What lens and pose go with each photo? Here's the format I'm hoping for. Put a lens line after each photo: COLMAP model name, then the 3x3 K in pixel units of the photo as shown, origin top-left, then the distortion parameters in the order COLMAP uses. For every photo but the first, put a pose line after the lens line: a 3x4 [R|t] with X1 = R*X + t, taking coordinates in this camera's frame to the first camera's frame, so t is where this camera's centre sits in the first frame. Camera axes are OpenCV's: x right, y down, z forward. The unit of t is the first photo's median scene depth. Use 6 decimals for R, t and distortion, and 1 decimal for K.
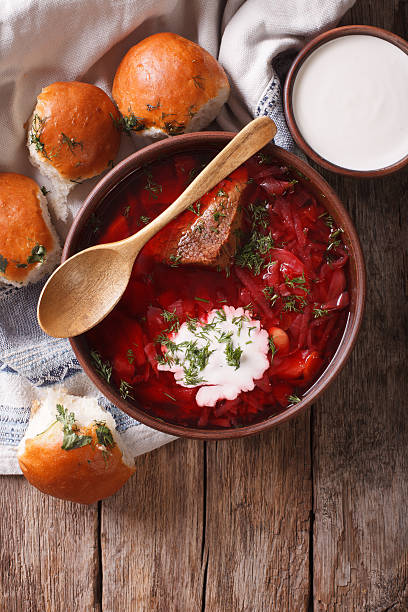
lens RADIAL K [[969.6, 0, 189.7], [0, 969.6, 305.7], [0, 0, 1]] dist [-0.164503, -0.083709]
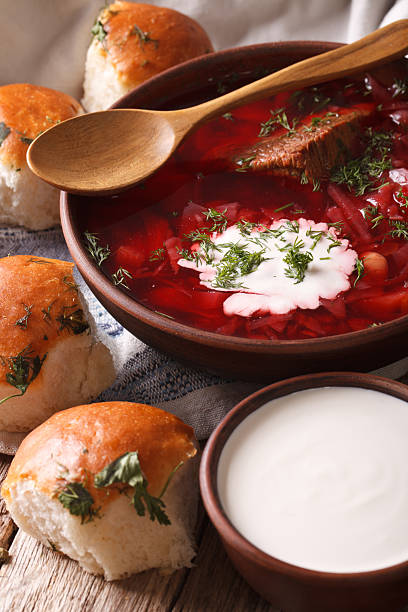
lens RADIAL K [[1909.6, 0, 221.6], [0, 1909.6, 306.3], [0, 0, 1]] dist [0.117444, 1.028230]
pose [[0.967518, 0.125134, -0.219660, 0.276770], [-0.245029, 0.678004, -0.693016, 0.953978], [0.062210, 0.724329, 0.686642, 0.148835]]
